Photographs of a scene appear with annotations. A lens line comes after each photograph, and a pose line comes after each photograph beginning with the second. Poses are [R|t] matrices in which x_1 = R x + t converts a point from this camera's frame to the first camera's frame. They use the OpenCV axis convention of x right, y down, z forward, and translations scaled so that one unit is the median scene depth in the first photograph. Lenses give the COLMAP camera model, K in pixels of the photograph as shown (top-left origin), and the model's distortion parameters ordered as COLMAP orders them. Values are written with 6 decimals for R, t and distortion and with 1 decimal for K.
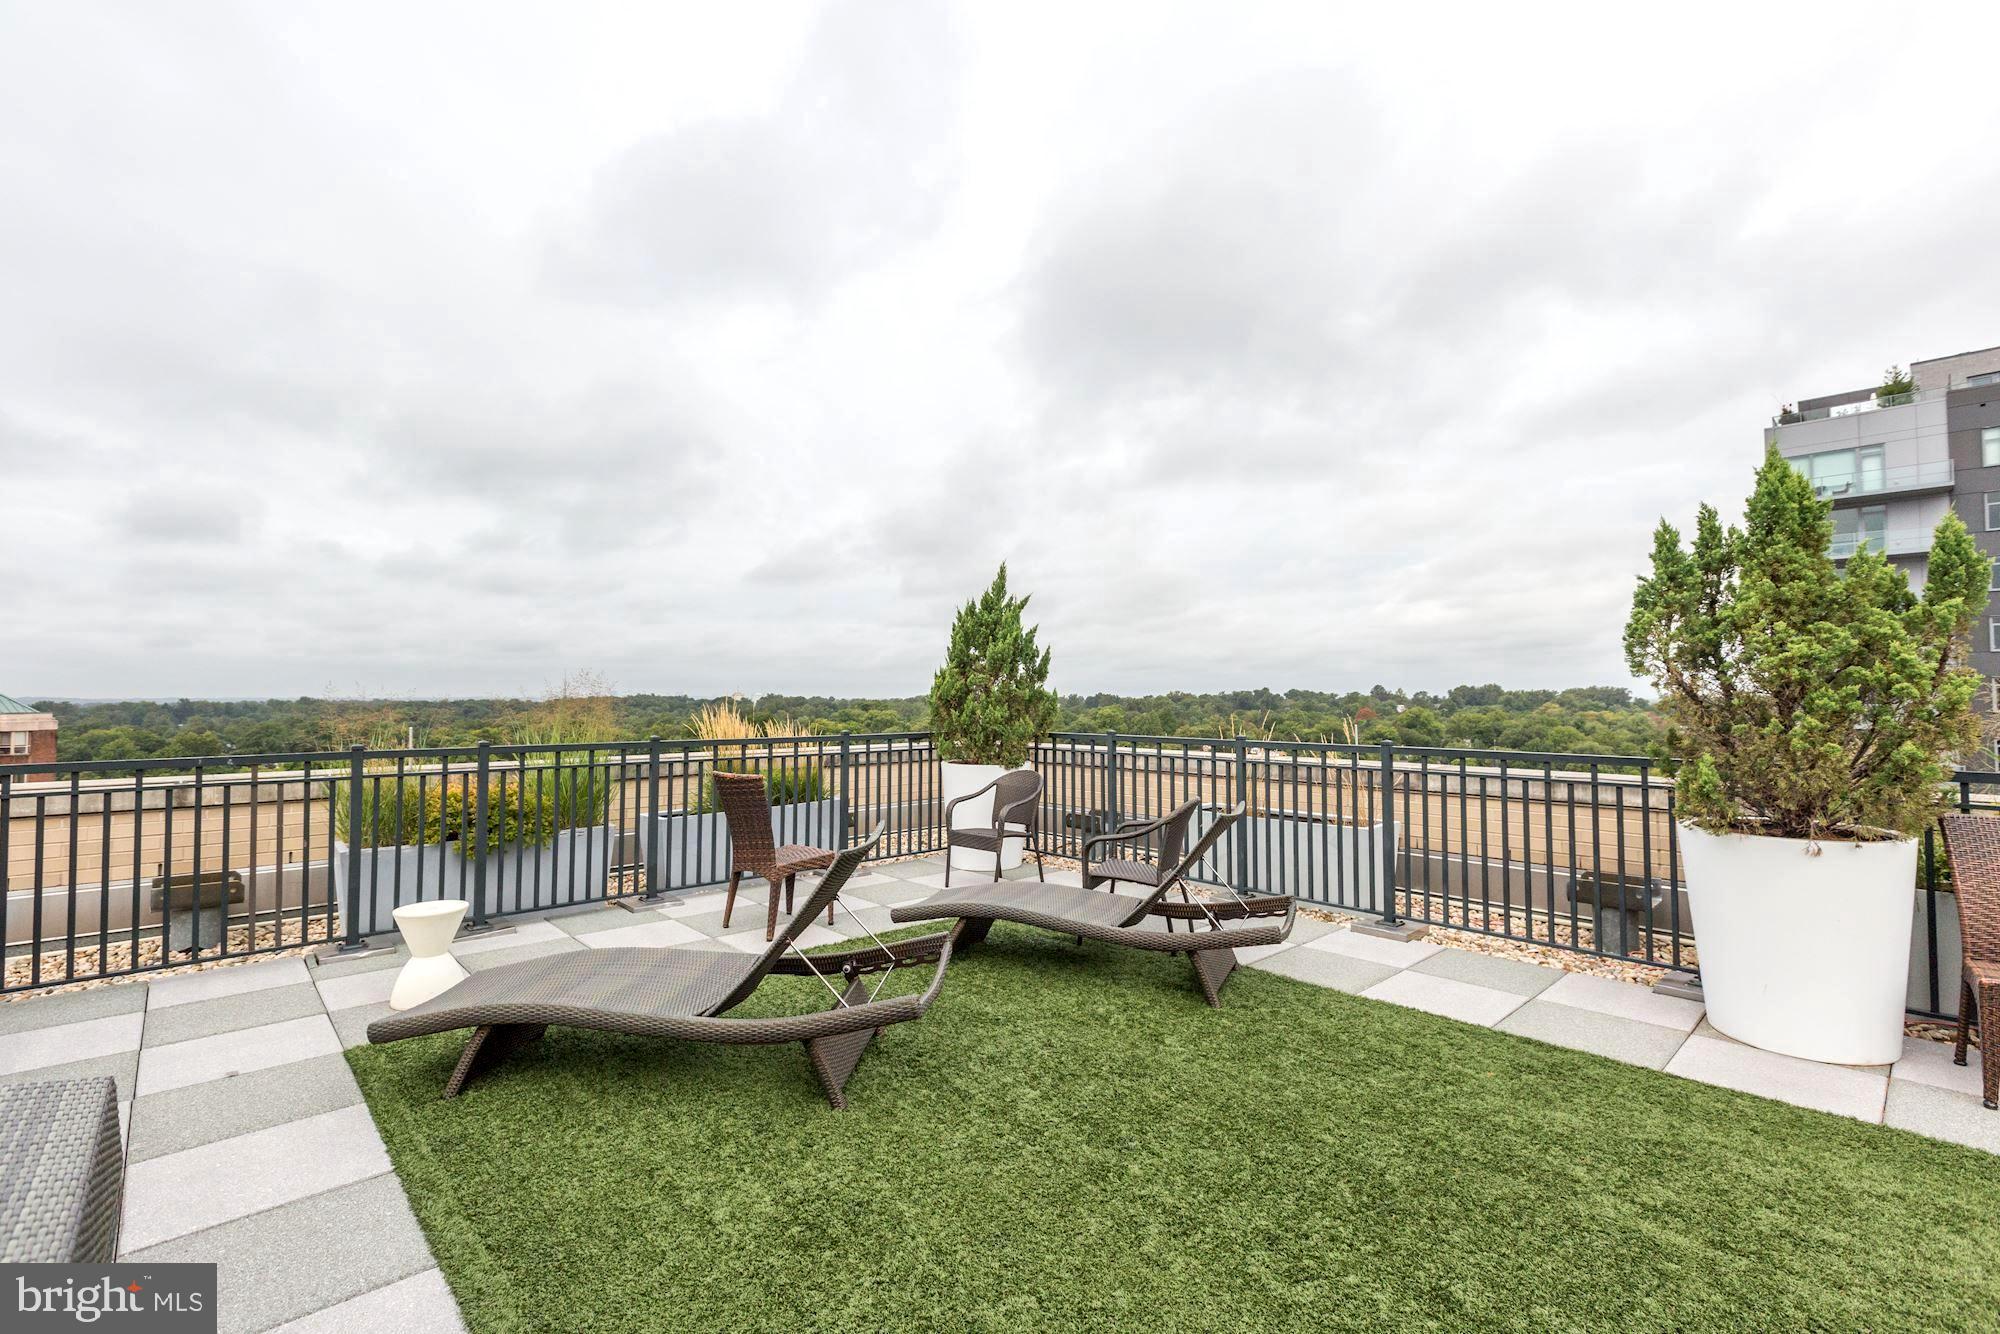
lens RADIAL K [[888.8, 0, 995.5], [0, 888.8, 672.6], [0, 0, 1]] dist [0.005254, 0.000229]
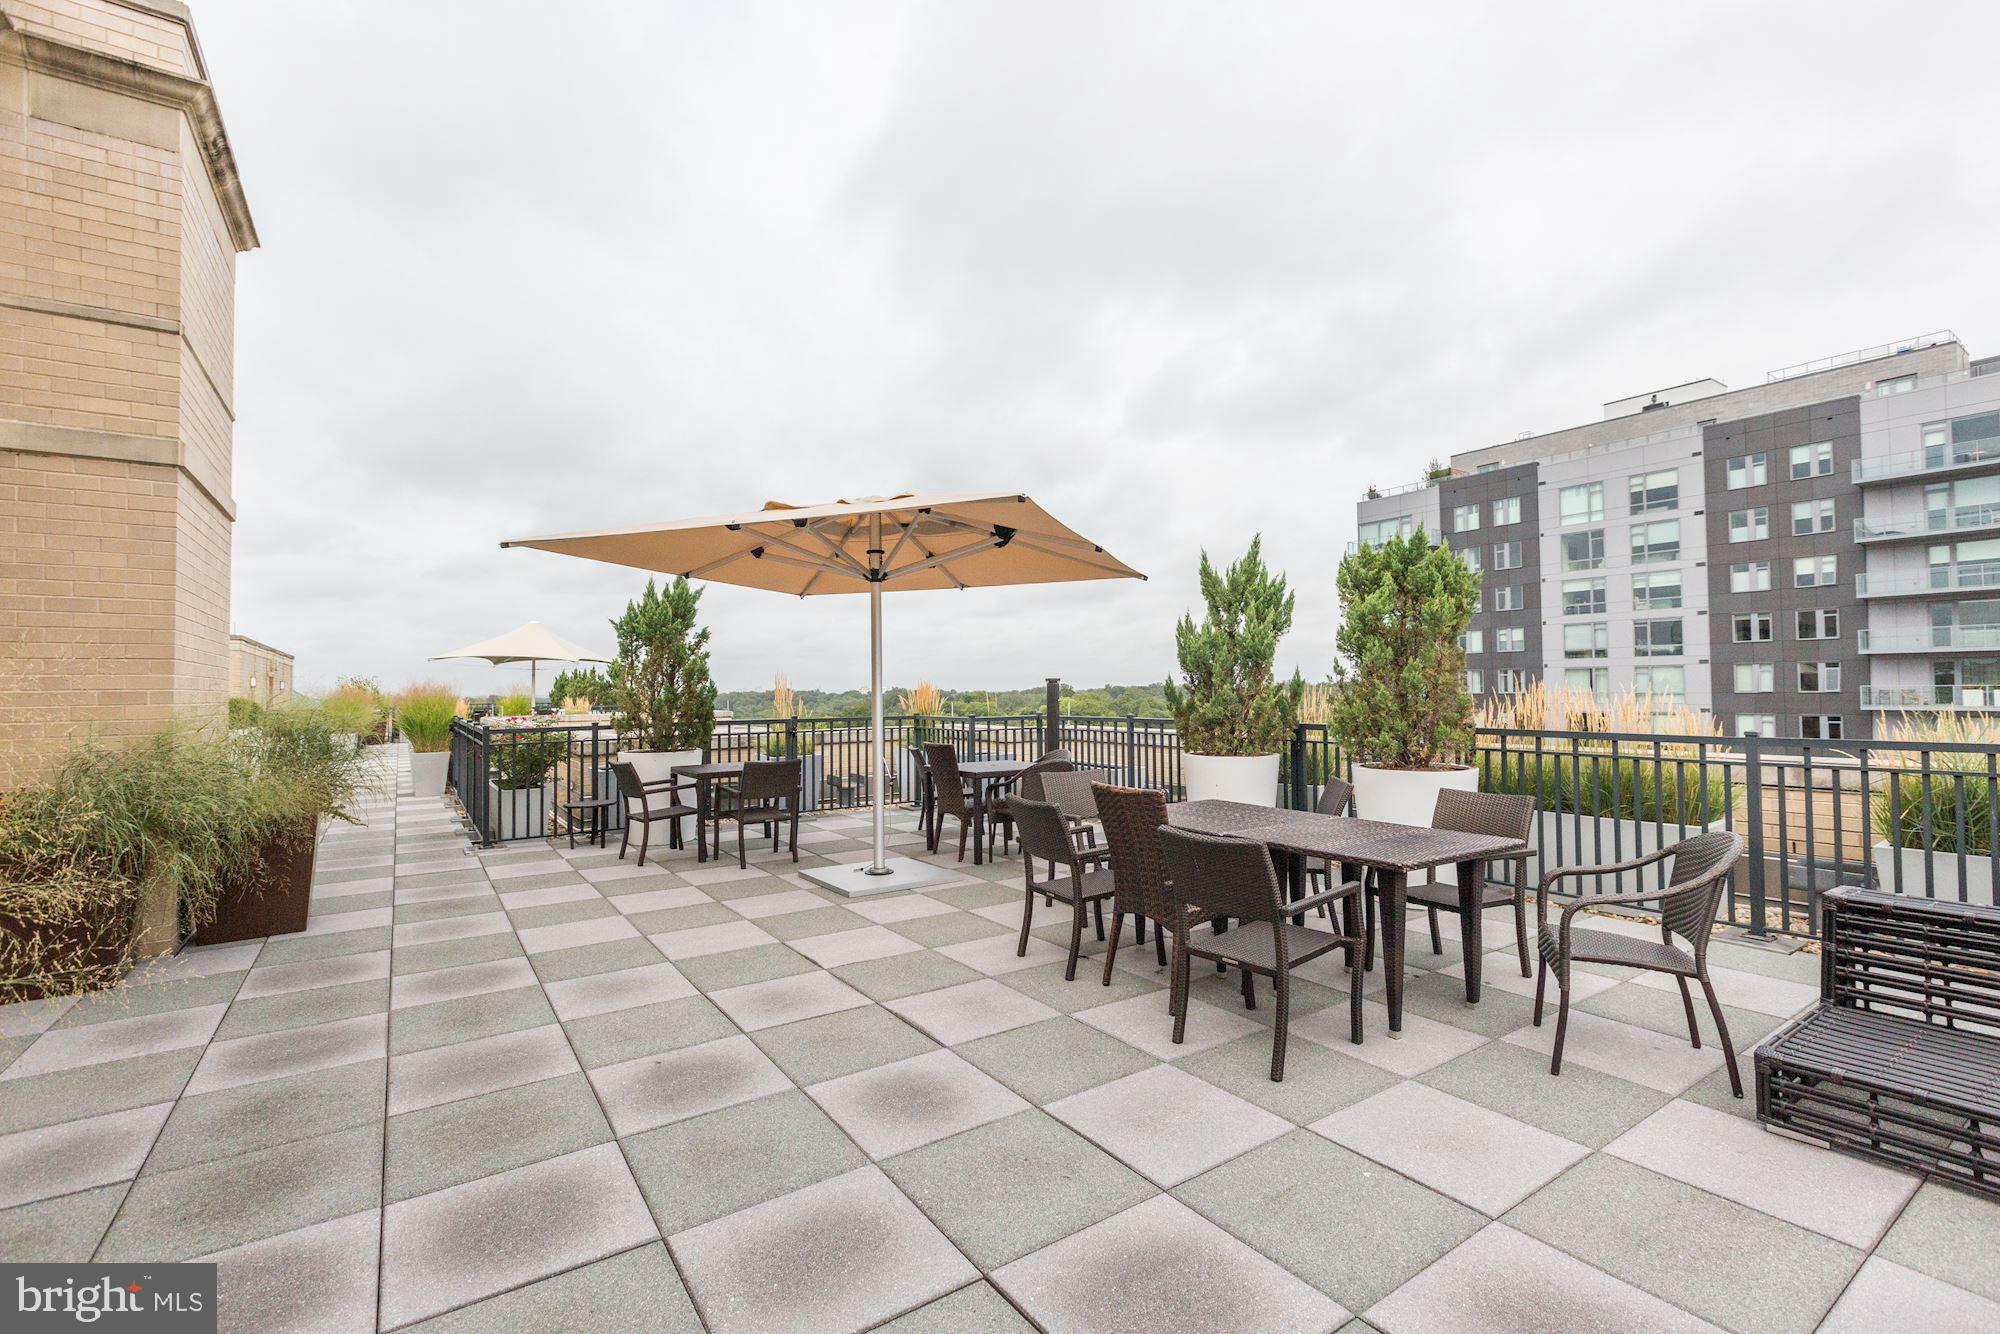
lens RADIAL K [[888.8, 0, 997.1], [0, 888.8, 671.9], [0, 0, 1]] dist [0.005254, 0.000229]
pose [[-0.148191, -0.023196, -0.988687, 0.590273], [0.045569, 0.998503, -0.030256, 0.018130], [0.987908, -0.049538, -0.146912, 0.562541]]
